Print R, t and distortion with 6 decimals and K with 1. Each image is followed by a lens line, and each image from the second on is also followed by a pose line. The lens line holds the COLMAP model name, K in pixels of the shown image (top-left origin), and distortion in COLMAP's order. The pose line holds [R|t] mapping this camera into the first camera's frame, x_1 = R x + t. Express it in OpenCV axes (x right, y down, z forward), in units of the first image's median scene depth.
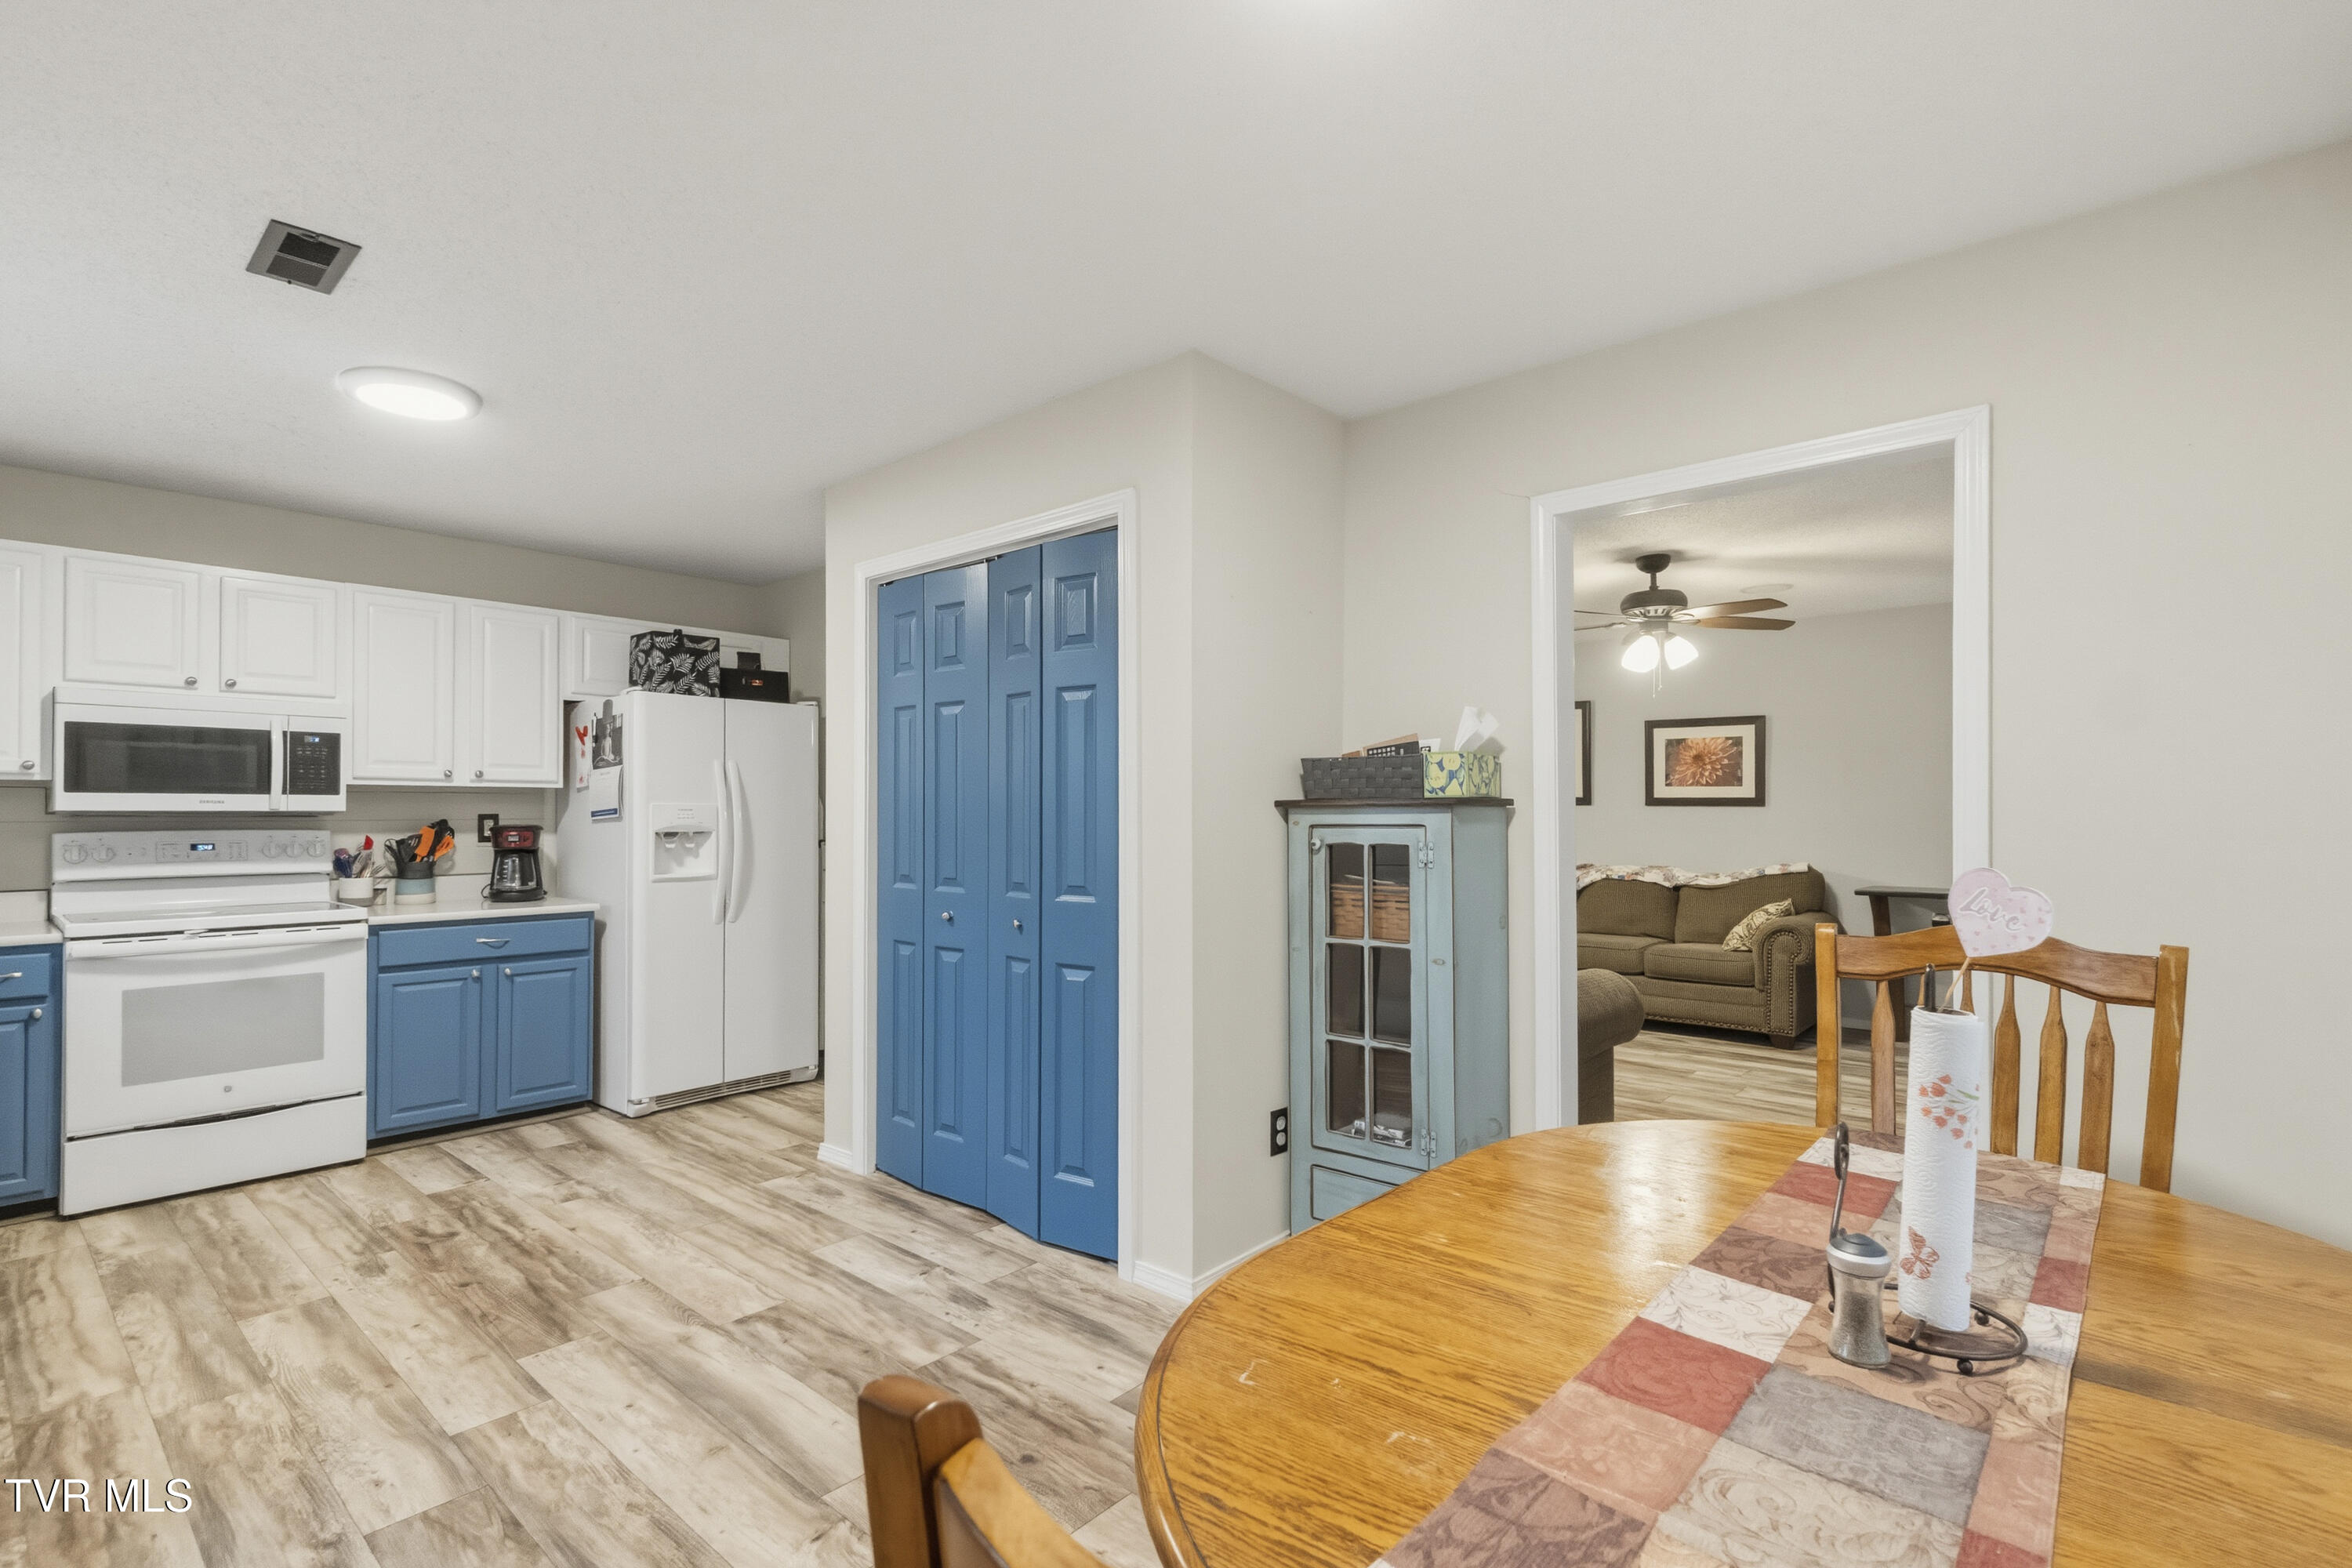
lens RADIAL K [[1061.4, 0, 1158.3], [0, 1061.4, 803.5], [0, 0, 1]] dist [0.007441, -0.002904]
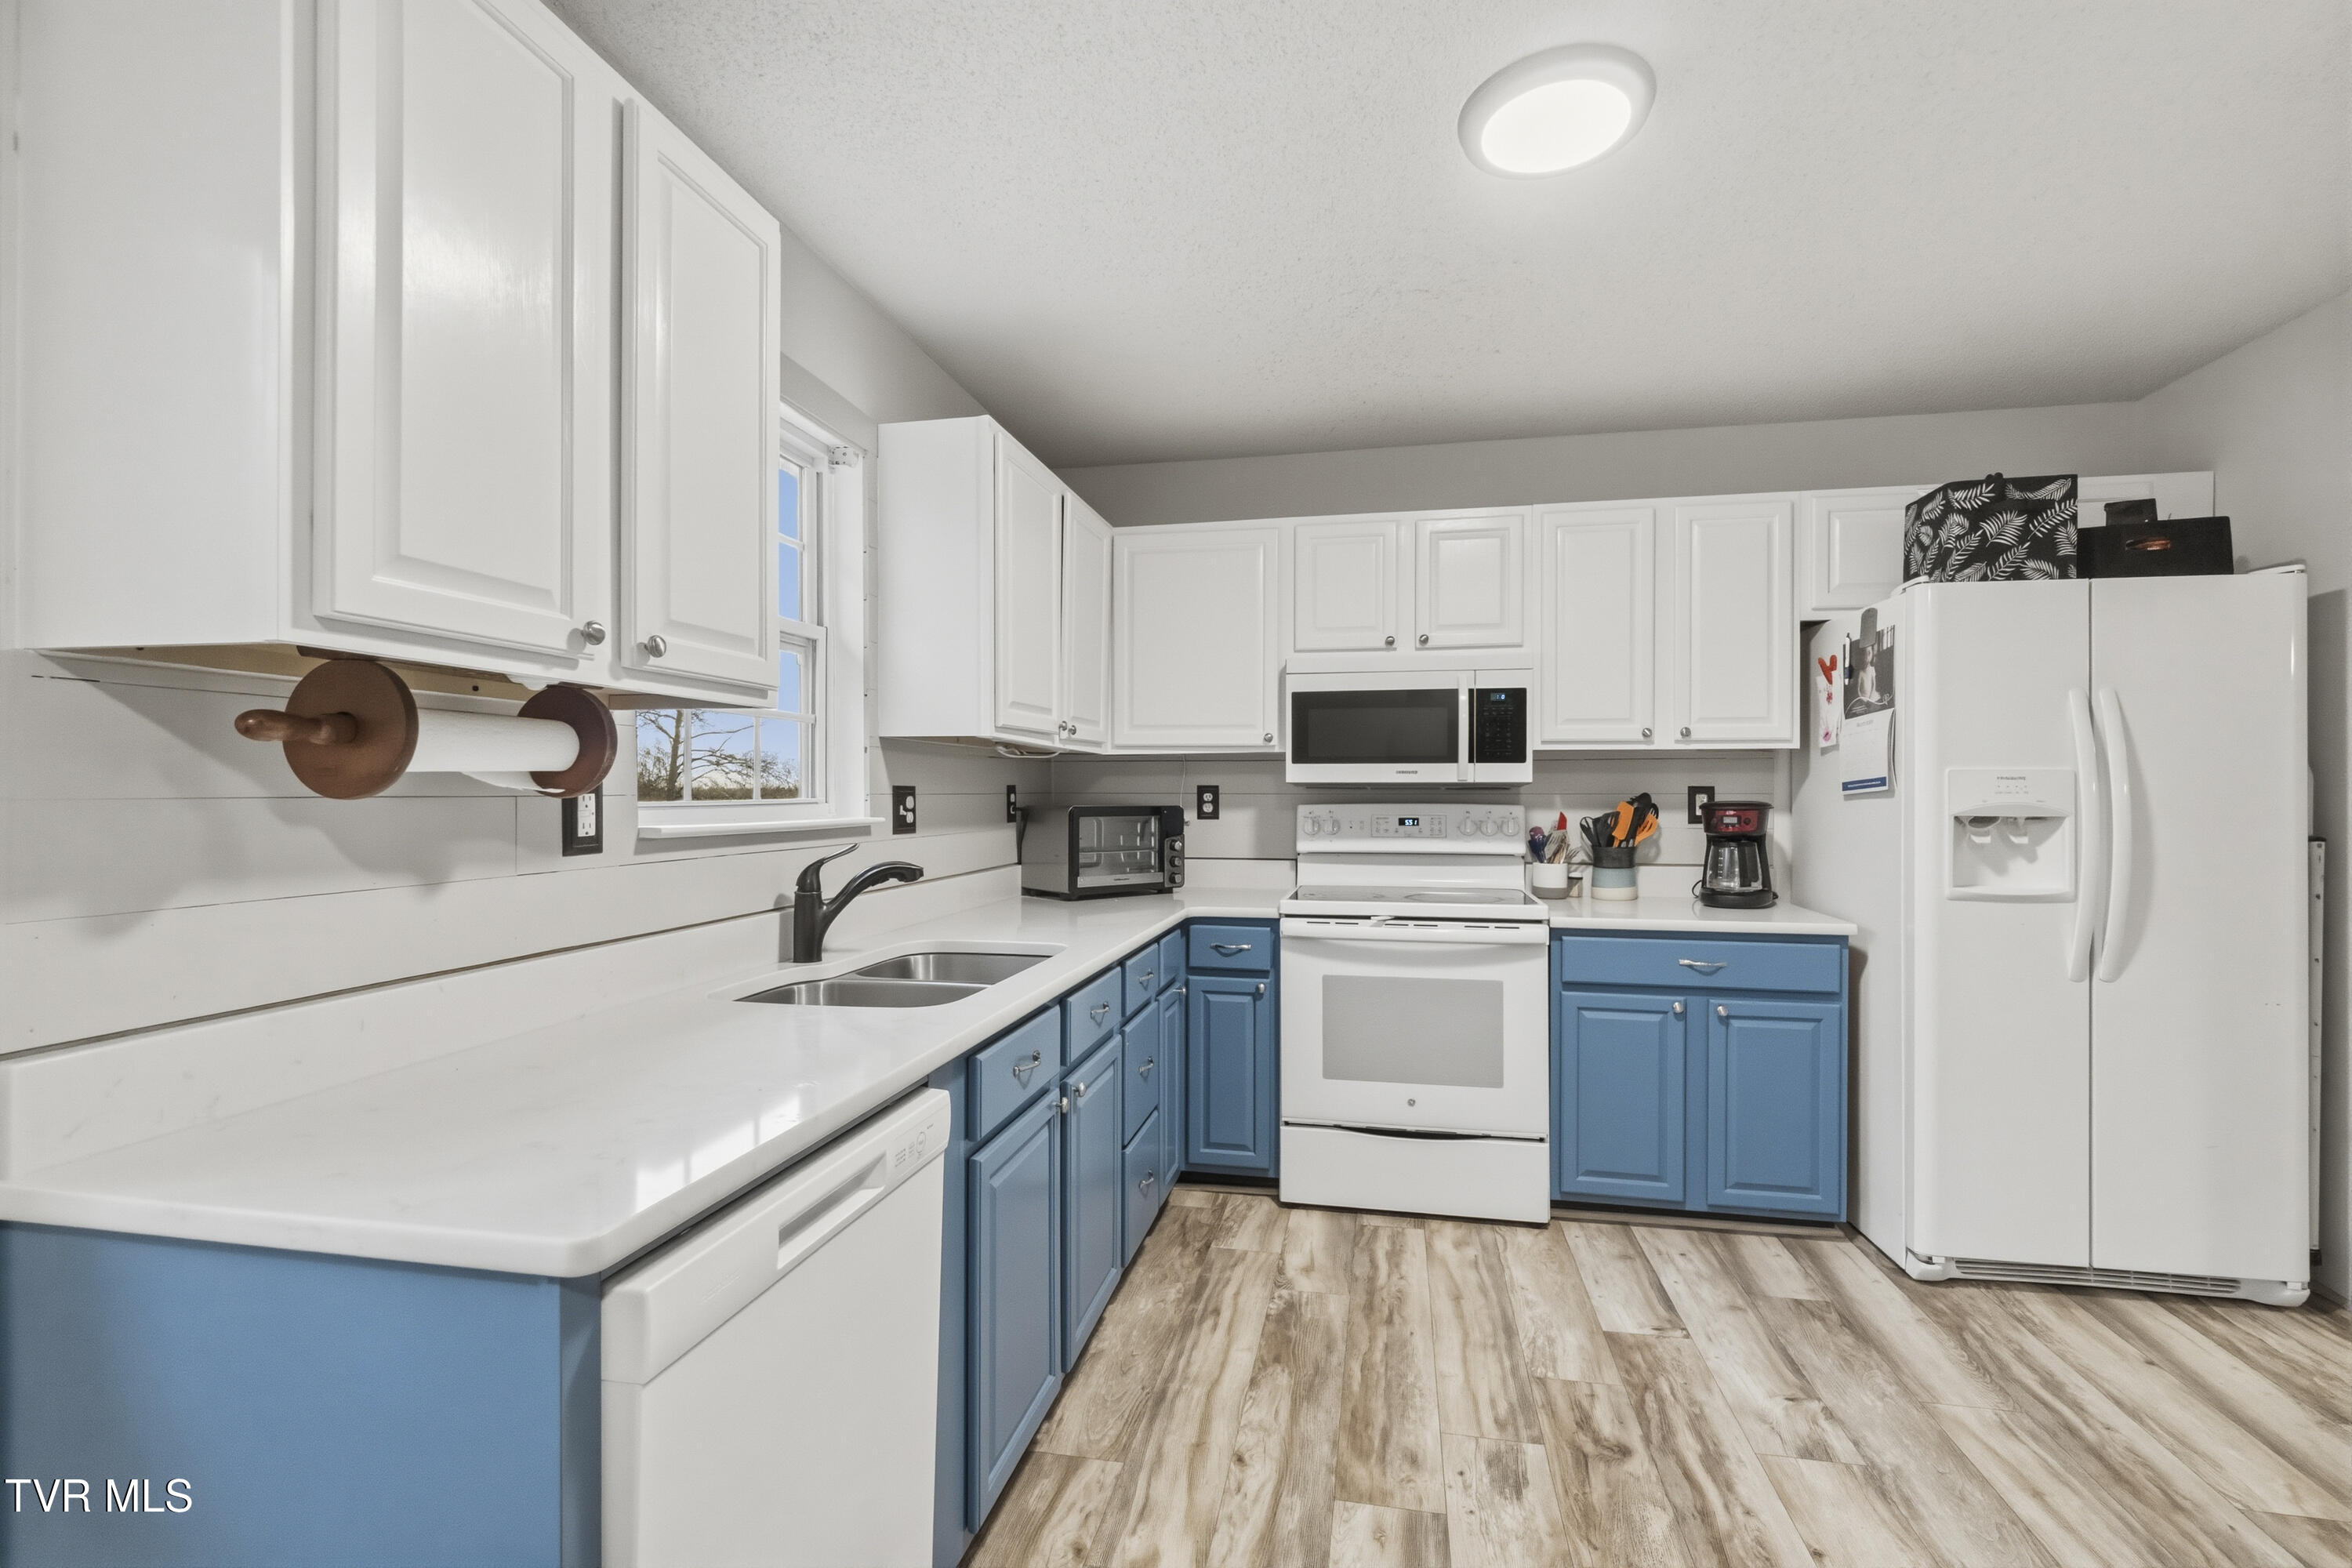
lens RADIAL K [[1061.4, 0, 1190.1], [0, 1061.4, 791.7], [0, 0, 1]] dist [0.007441, -0.002904]
pose [[0.510411, 0.002897, -0.859926, -0.205716], [0.007852, 0.999937, 0.008029, 0.005981], [0.859895, -0.010850, 0.510356, 0.375966]]
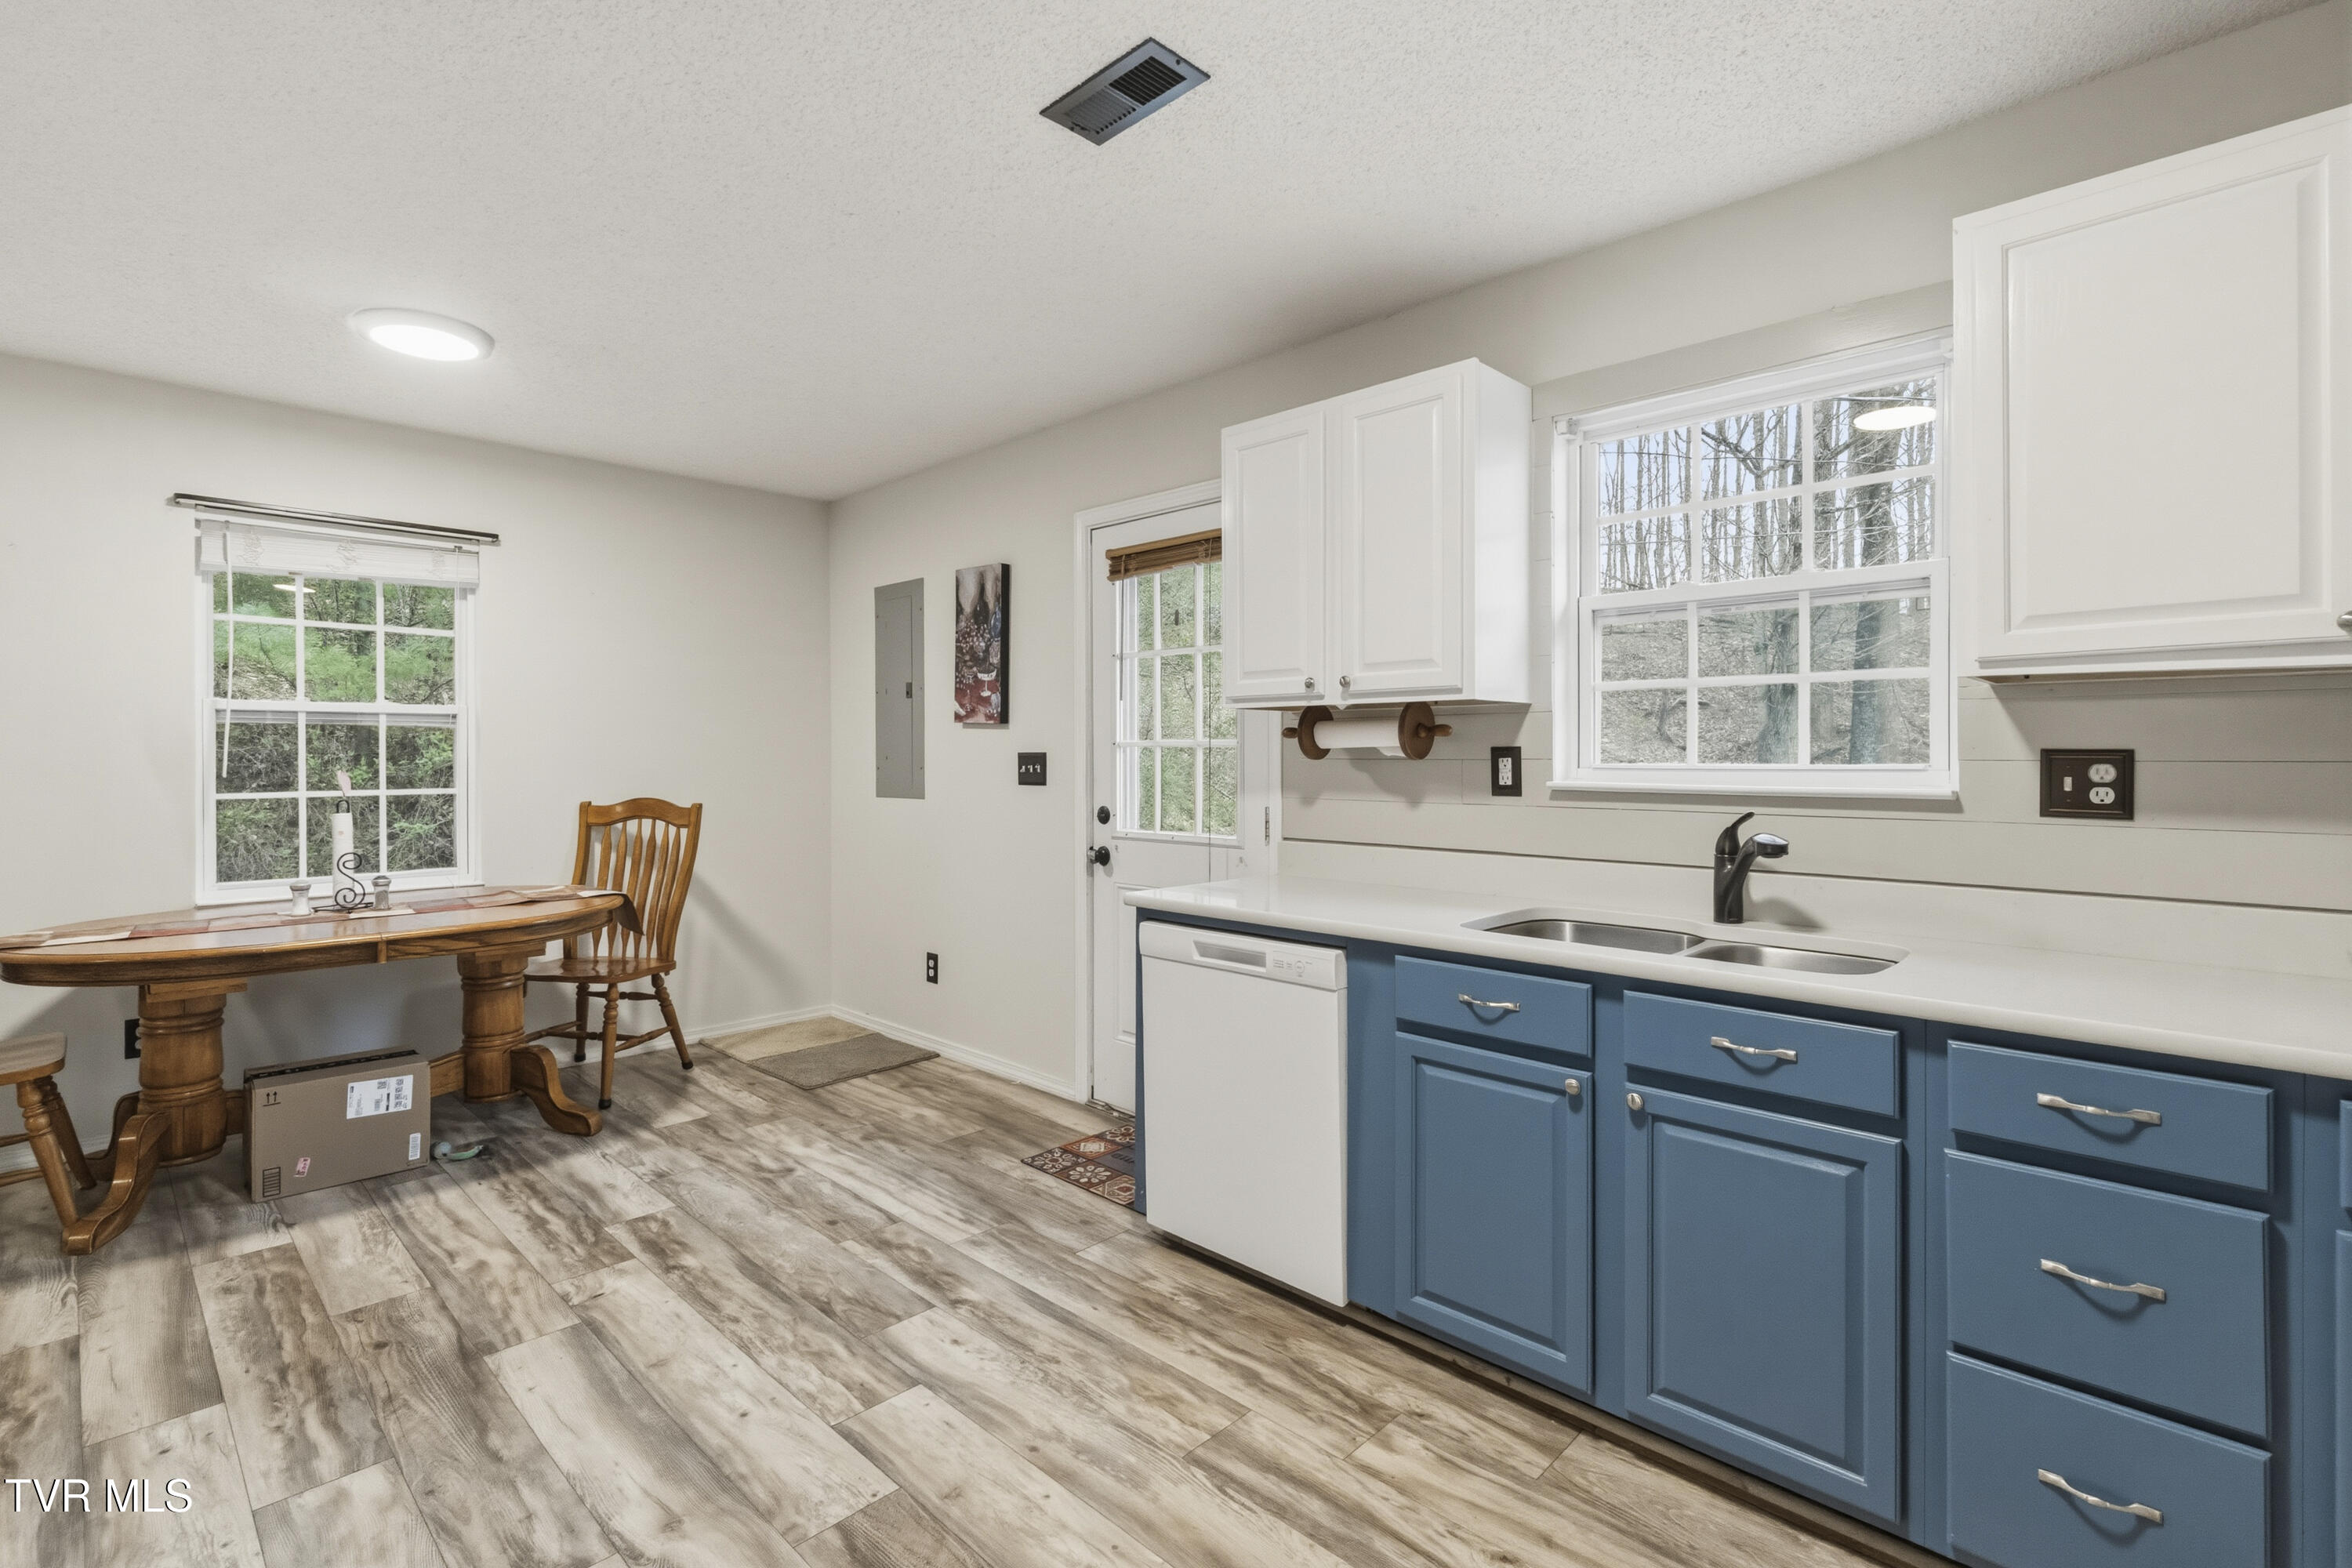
lens RADIAL K [[1061.4, 0, 1163.3], [0, 1061.4, 767.4], [0, 0, 1]] dist [0.007441, -0.002904]
pose [[-0.998791, 0.001761, 0.049128, -0.510272], [0.001641, 0.999996, -0.002482, 0.015274], [-0.049132, -0.002398, -0.998789, 1.072038]]
